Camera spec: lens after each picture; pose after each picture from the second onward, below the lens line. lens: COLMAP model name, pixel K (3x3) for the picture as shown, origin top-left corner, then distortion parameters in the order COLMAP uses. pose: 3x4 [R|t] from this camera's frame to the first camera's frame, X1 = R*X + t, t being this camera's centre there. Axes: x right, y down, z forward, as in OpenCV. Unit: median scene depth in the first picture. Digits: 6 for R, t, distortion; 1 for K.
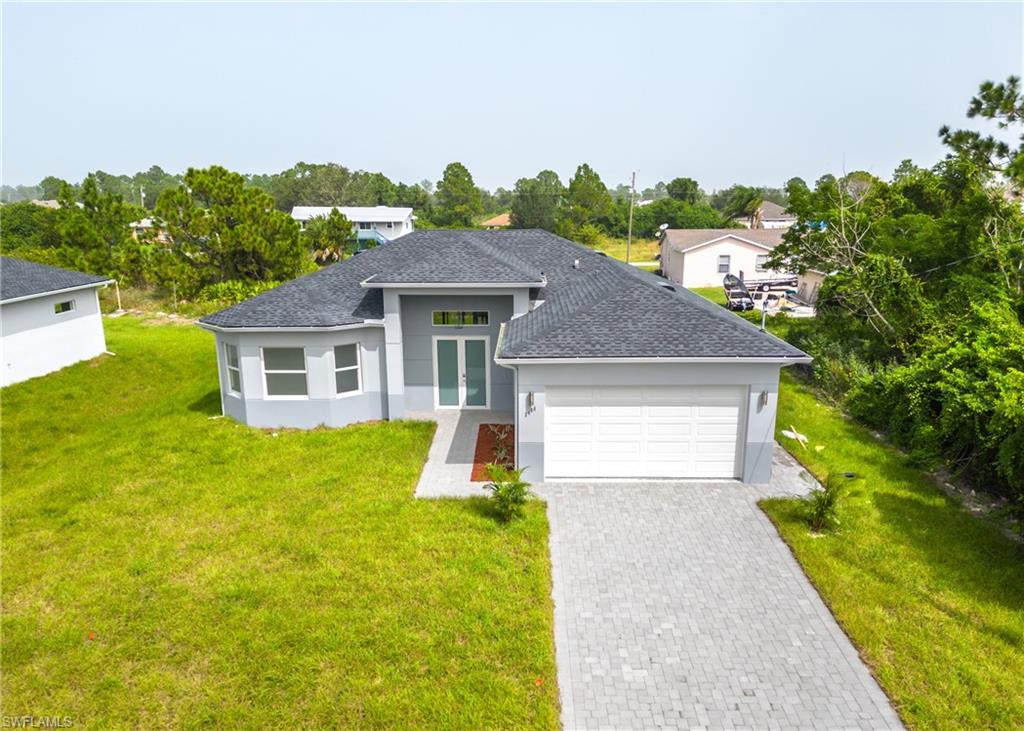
lens RADIAL K [[725.0, 0, 539.0], [0, 725.0, 401.3], [0, 0, 1]] dist [0.035731, 0.000171]
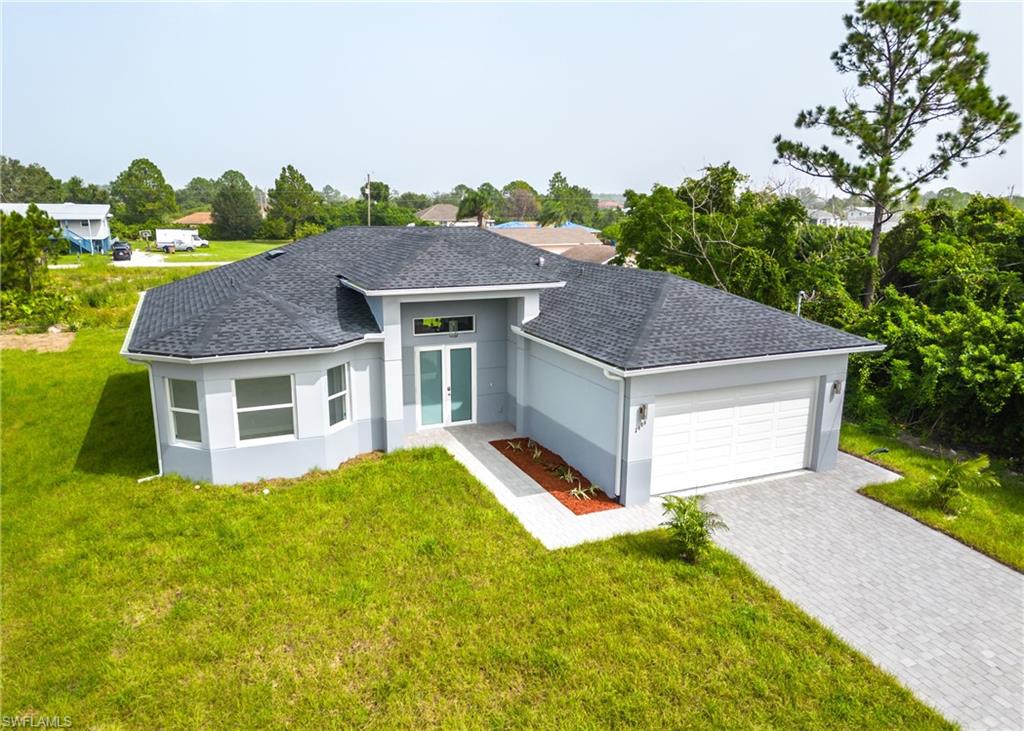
lens RADIAL K [[660.7, 0, 512.0], [0, 660.7, 365.5], [0, 0, 1]] dist [0.067854, -0.078767]
pose [[0.922732, -0.081488, 0.376729, -0.364808], [0.092294, 0.995674, -0.010690, -0.052853], [-0.374229, 0.044634, 0.926262, 0.239999]]
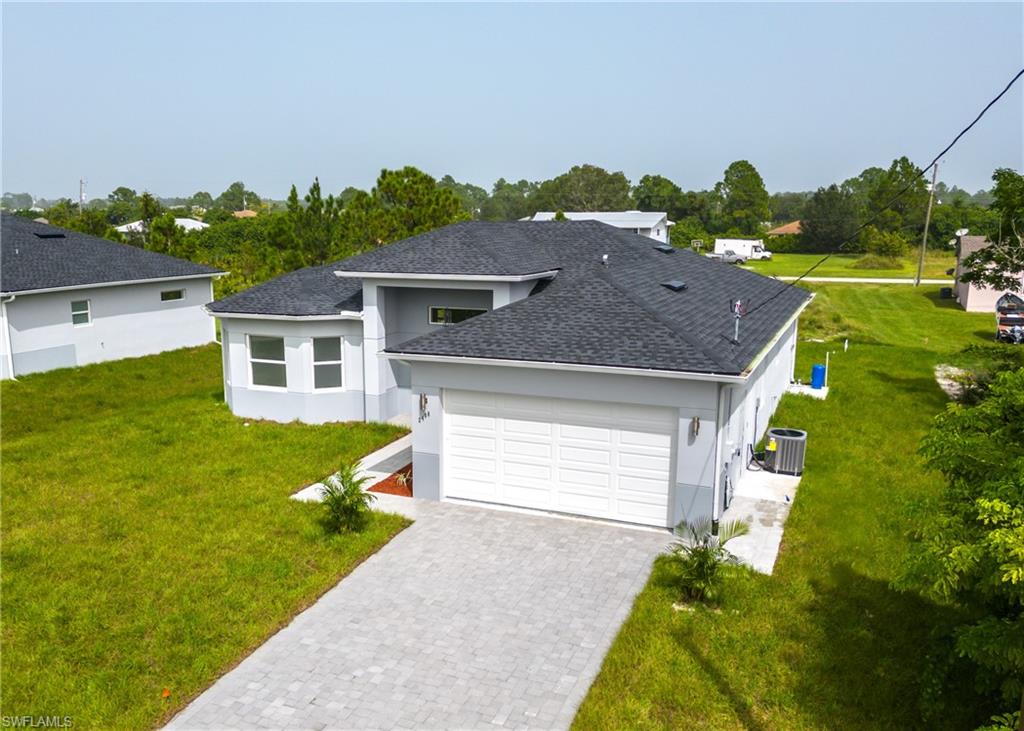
lens RADIAL K [[839.7, 0, 510.0], [0, 839.7, 395.1], [0, 0, 1]] dist [0.036510, -0.005569]
pose [[0.927016, 0.078567, -0.366700, 0.357628], [-0.096494, 0.994857, -0.030784, 0.007083], [0.362396, 0.063921, 0.929830, 0.080557]]
